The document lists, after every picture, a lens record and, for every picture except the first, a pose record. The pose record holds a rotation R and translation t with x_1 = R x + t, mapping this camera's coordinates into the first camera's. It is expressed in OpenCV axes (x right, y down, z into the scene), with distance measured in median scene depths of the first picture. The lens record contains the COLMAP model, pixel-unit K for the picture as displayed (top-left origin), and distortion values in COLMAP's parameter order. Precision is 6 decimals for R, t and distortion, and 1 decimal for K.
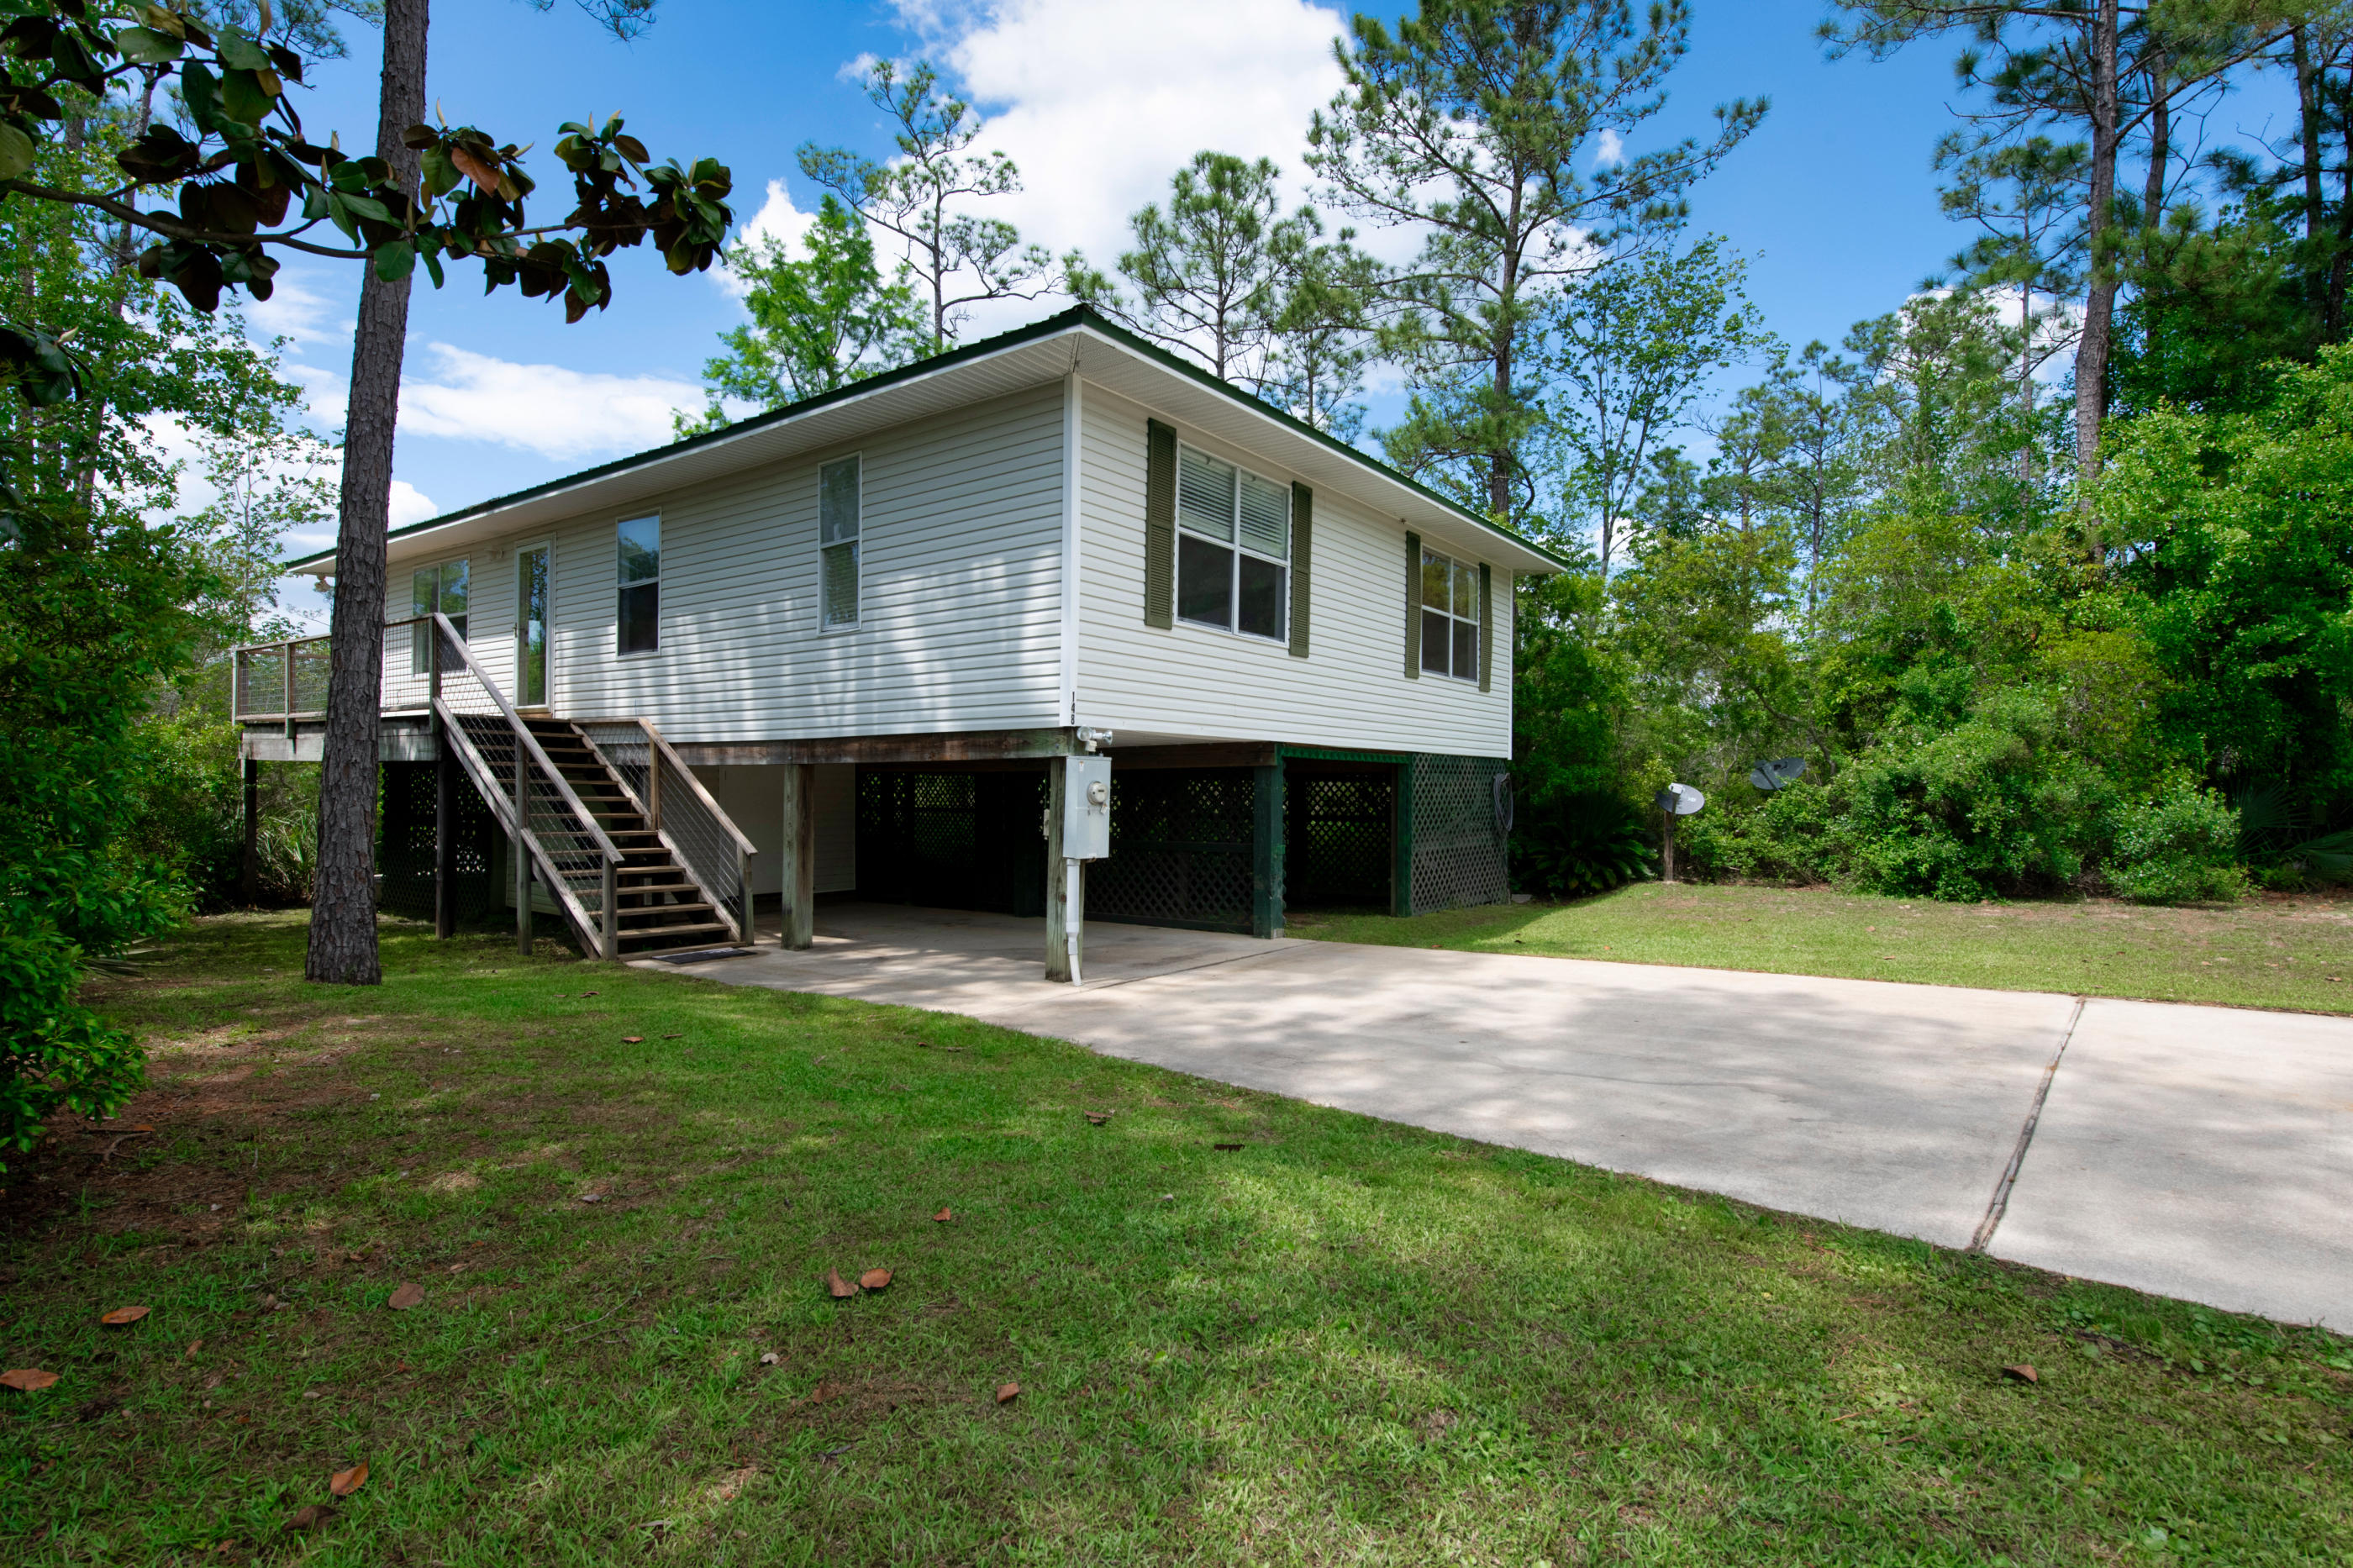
lens RADIAL K [[1218.3, 0, 1172.5], [0, 1218.3, 788.2], [0, 0, 1]] dist [-0.003974, 0.000033]
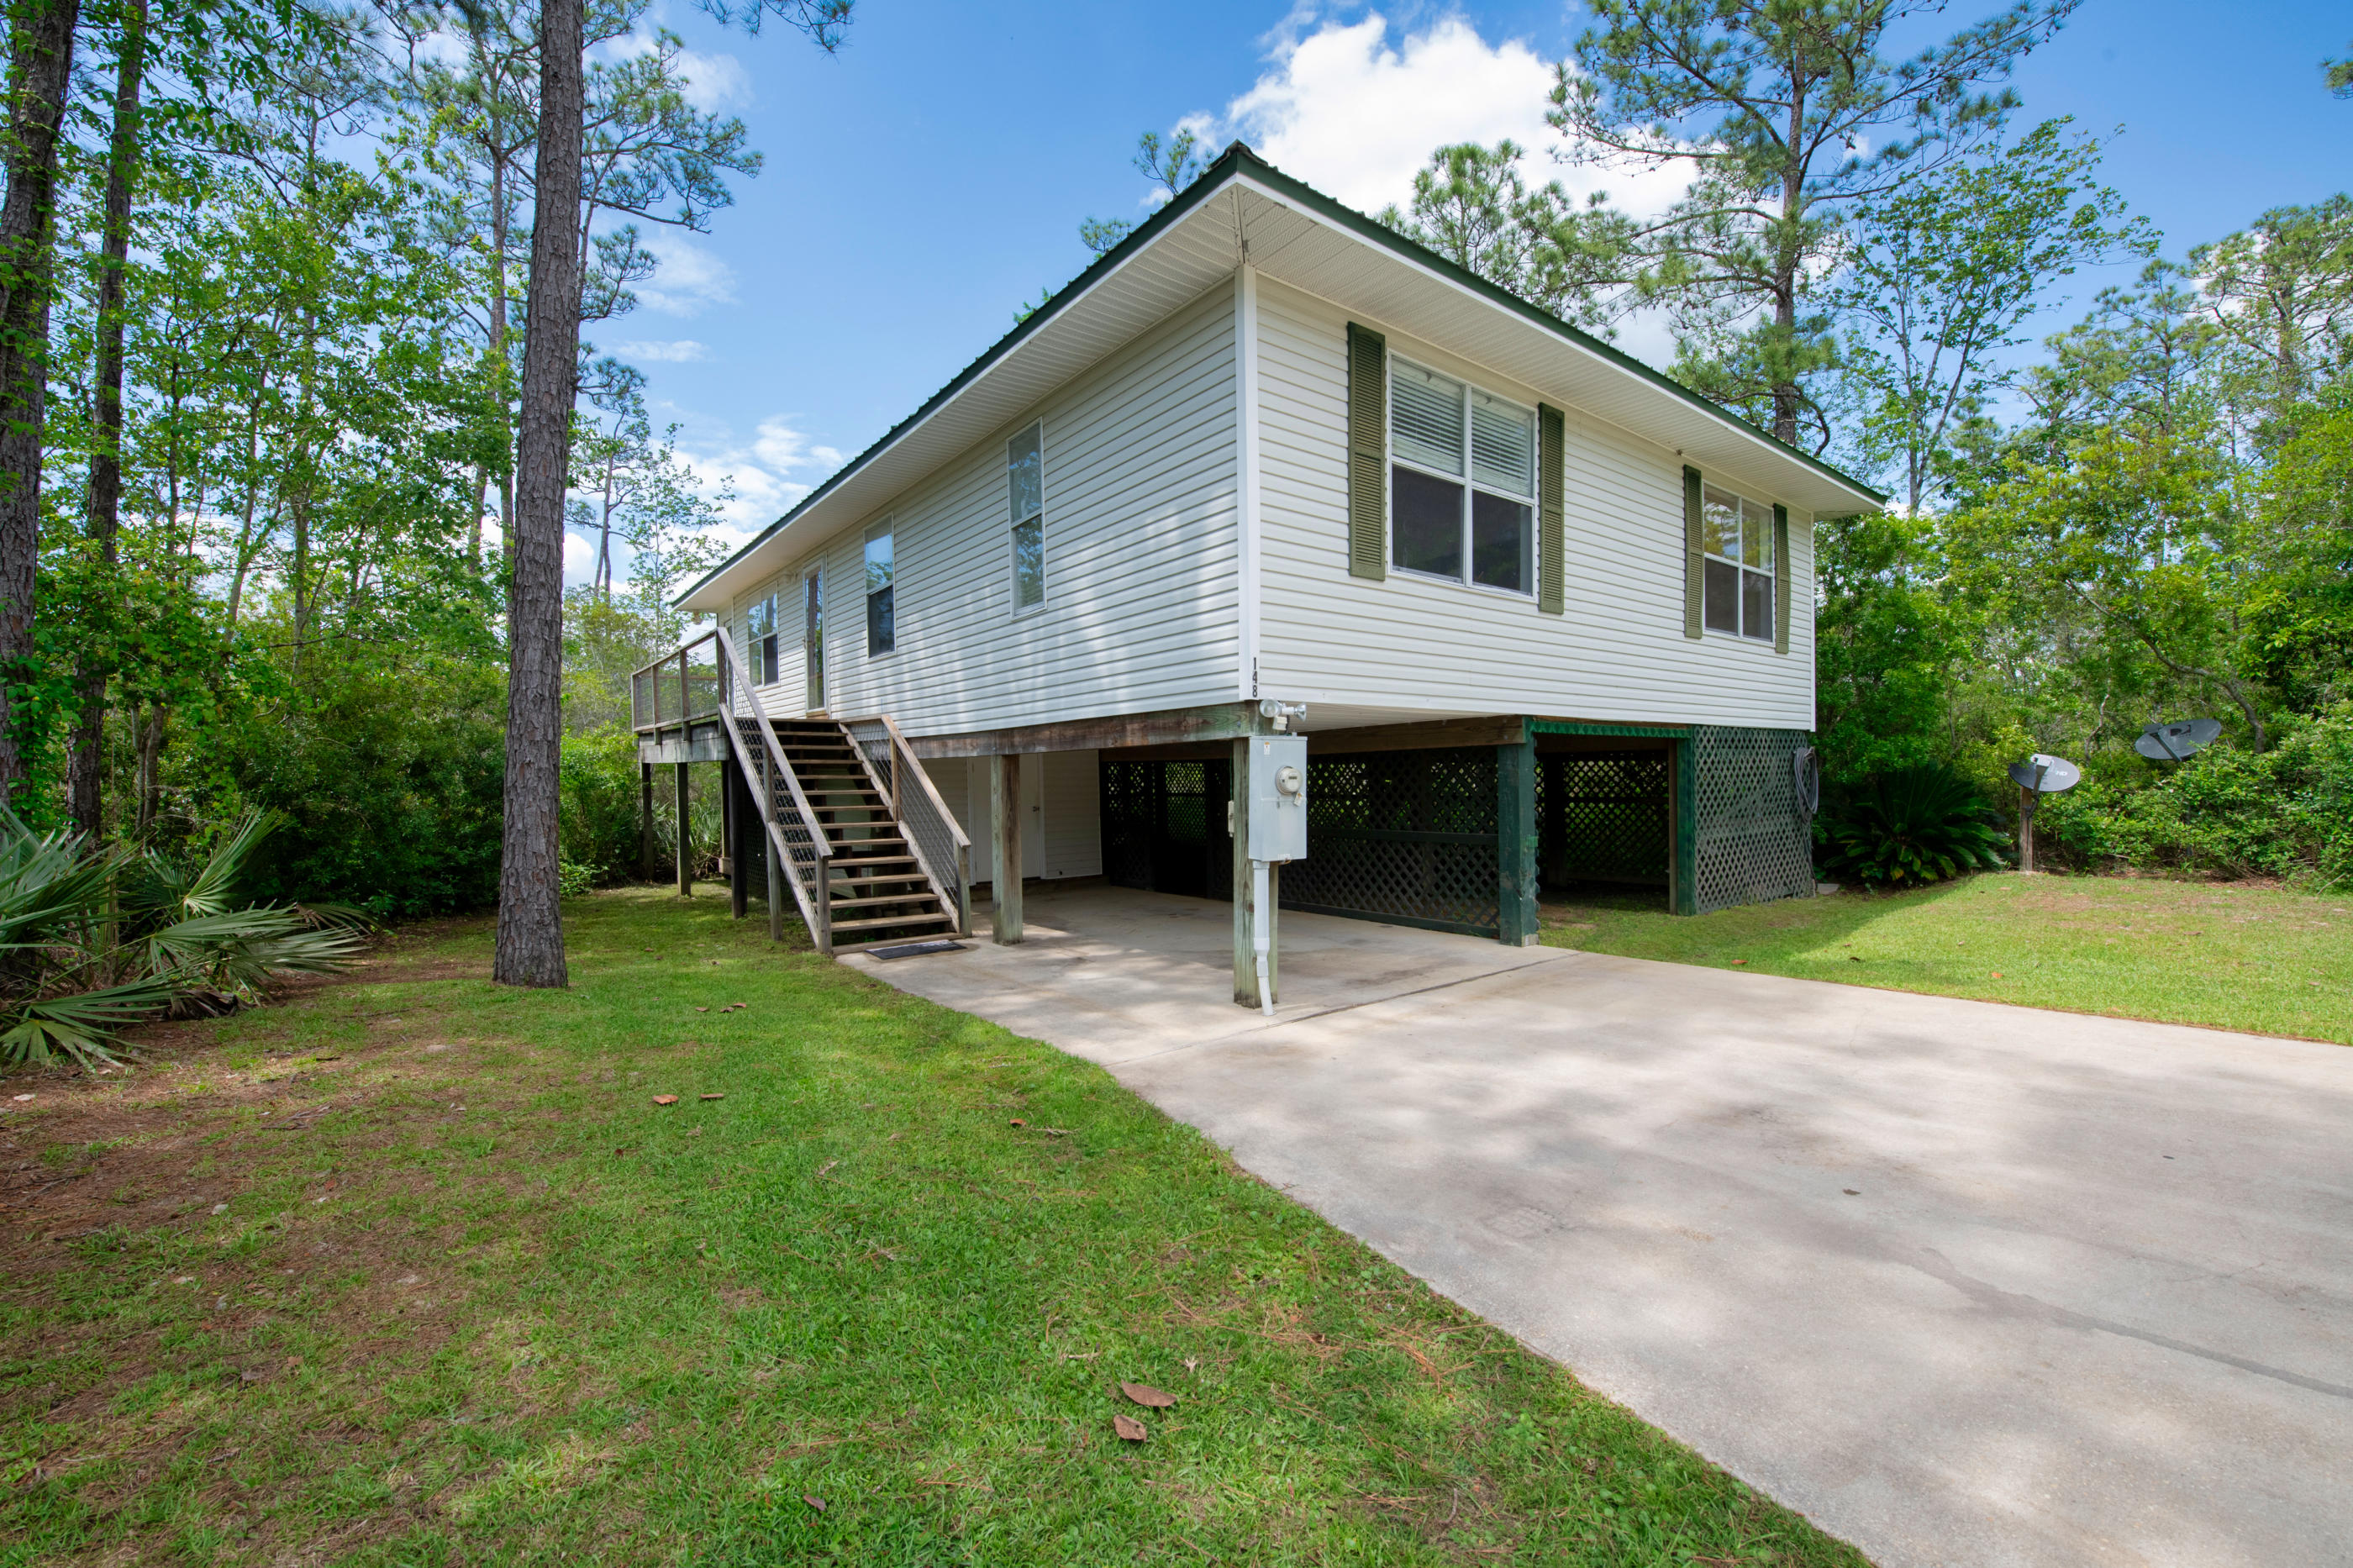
lens RADIAL K [[957.0, 0, 1165.3], [0, 957.0, 778.2], [0, 0, 1]] dist [-0.012062, -0.002503]
pose [[0.959128, -0.017219, -0.282448, 0.029604], [0.018797, 0.999819, 0.002876, -0.000762], [0.282347, -0.008068, 0.959278, 0.266430]]
